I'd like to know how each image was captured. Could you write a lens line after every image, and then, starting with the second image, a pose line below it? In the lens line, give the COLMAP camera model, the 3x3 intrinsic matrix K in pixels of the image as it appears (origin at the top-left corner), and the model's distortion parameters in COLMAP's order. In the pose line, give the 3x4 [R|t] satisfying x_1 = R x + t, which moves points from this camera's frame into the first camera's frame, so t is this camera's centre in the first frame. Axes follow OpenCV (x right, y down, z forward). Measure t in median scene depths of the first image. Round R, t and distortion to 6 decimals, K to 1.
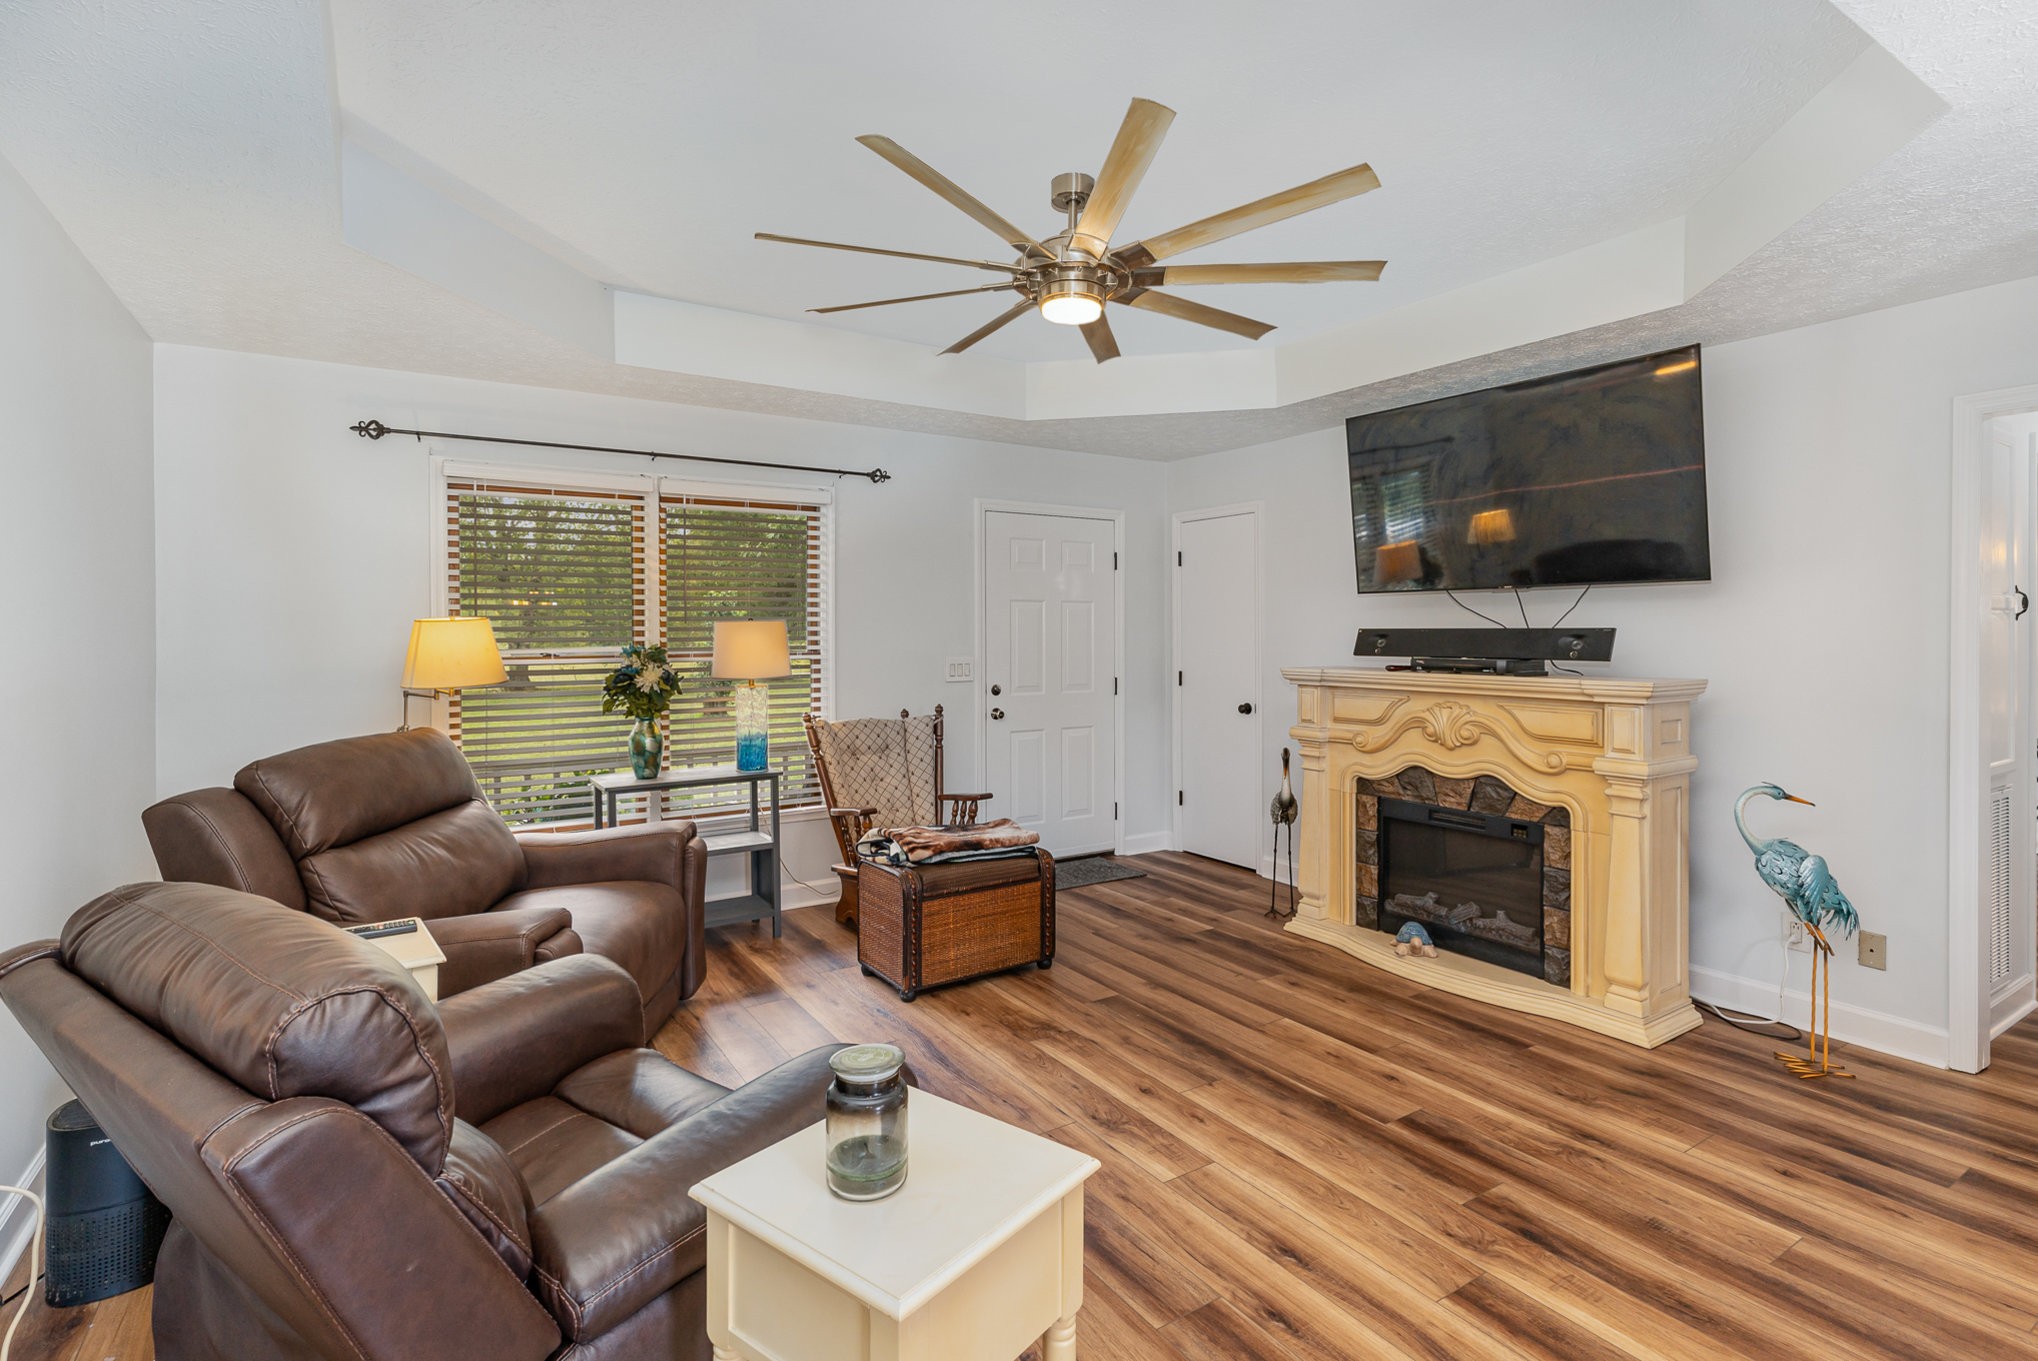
lens RADIAL K [[975.4, 0, 1024.2], [0, 975.4, 634.4], [0, 0, 1]] dist [0.002472, 0.000291]
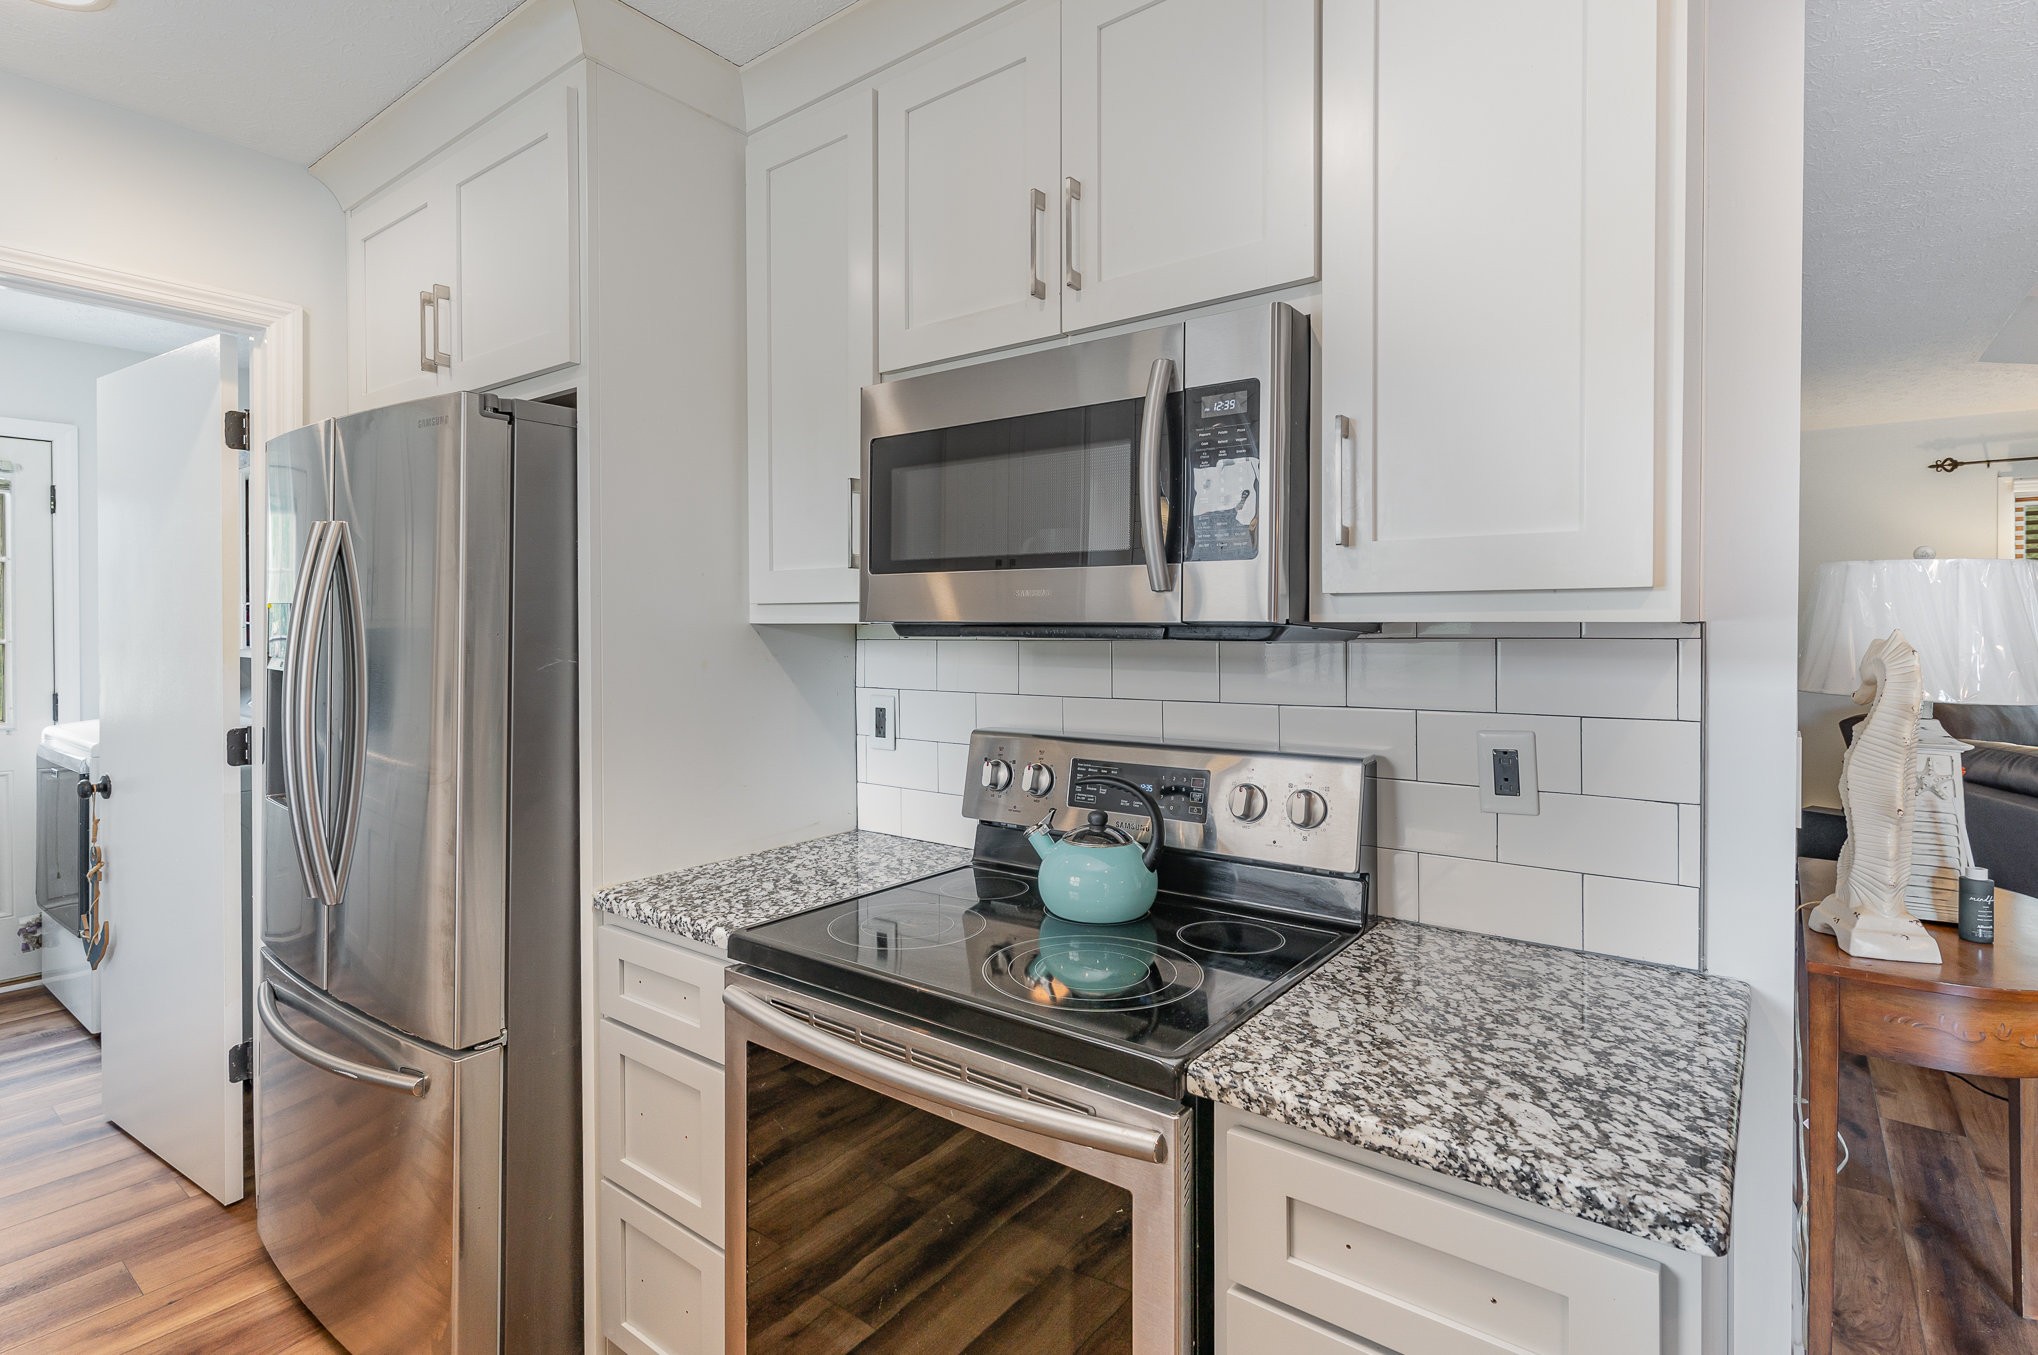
lens RADIAL K [[993.5, 0, 1019.3], [0, 993.5, 638.2], [0, 0, 1]] dist [0.001694, -0.000055]
pose [[0.334131, 0.017001, -0.942373, 0.194000], [-0.002114, 0.999848, 0.017288, 0.003193], [0.942524, -0.003784, 0.334116, -0.666264]]
